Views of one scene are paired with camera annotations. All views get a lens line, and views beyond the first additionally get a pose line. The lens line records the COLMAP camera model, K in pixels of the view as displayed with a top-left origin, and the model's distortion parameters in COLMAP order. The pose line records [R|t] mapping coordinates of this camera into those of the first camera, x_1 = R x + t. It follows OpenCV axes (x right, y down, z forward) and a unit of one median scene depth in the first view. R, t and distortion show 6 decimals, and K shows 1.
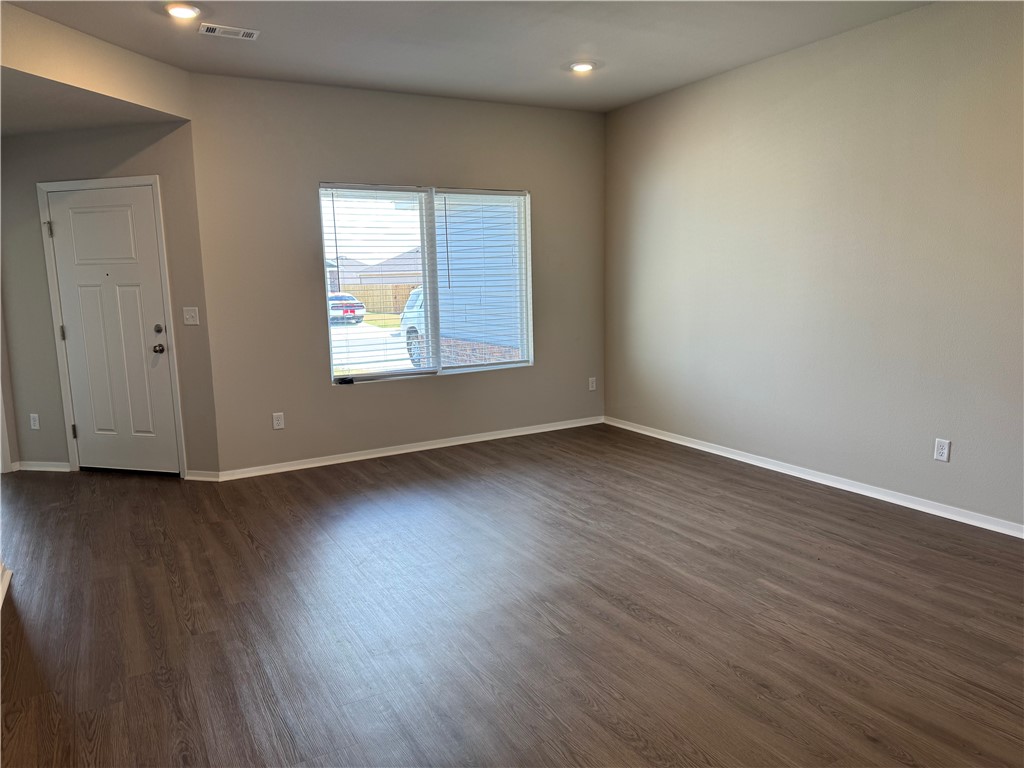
lens RADIAL K [[723.1, 0, 510.2], [0, 723.1, 381.2], [0, 0, 1]] dist [0.094243, -0.124106]
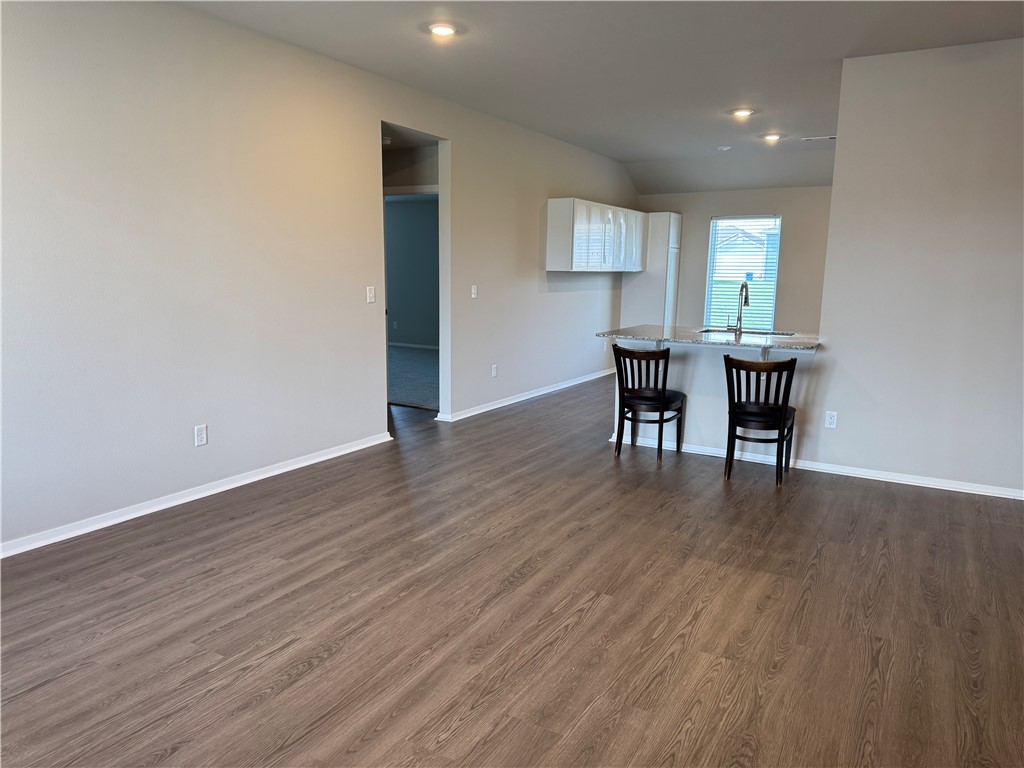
lens RADIAL K [[723.1, 0, 510.2], [0, 723.1, 381.2], [0, 0, 1]] dist [0.094243, -0.124106]
pose [[-0.519606, -0.110809, 0.847190, -0.533847], [0.122545, 0.971637, 0.202246, -0.141417], [-0.845572, 0.208907, -0.491289, 1.129889]]
